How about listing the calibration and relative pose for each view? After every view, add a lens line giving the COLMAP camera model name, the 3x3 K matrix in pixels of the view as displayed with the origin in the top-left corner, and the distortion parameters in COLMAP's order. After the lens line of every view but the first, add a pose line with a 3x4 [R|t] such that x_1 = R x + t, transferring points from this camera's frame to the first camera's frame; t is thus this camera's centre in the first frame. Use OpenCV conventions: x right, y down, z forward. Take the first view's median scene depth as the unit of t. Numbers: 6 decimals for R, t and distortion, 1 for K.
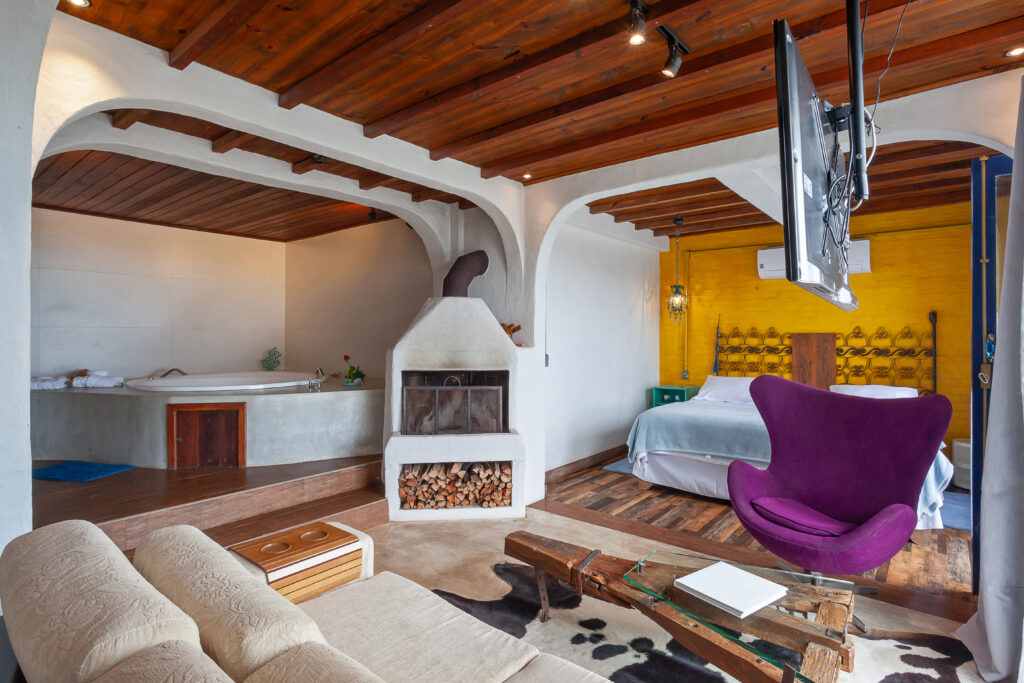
lens RADIAL K [[533.7, 0, 508.4], [0, 533.7, 330.2], [0, 0, 1]] dist [-0.003070, -0.000410]
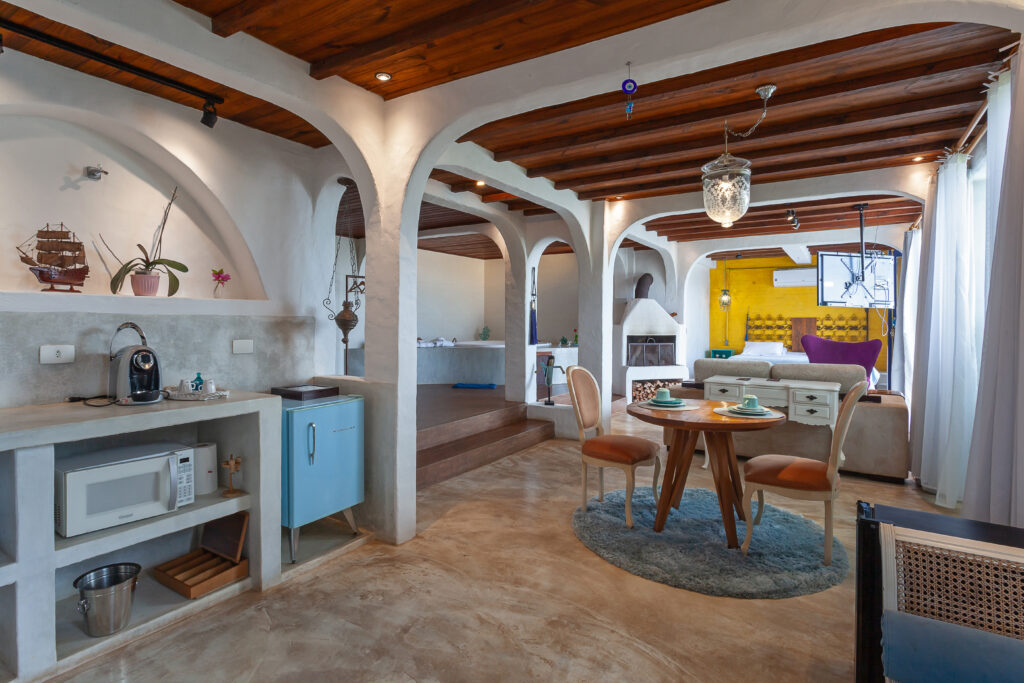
lens RADIAL K [[529.4, 0, 510.3], [0, 529.4, 322.6], [0, 0, 1]] dist [0.002403, 0.000160]
pose [[0.993410, 0.001246, 0.114612, -0.640634], [-0.002302, 0.999956, 0.009085, 0.008122], [-0.114596, -0.009289, 0.993369, -0.689220]]
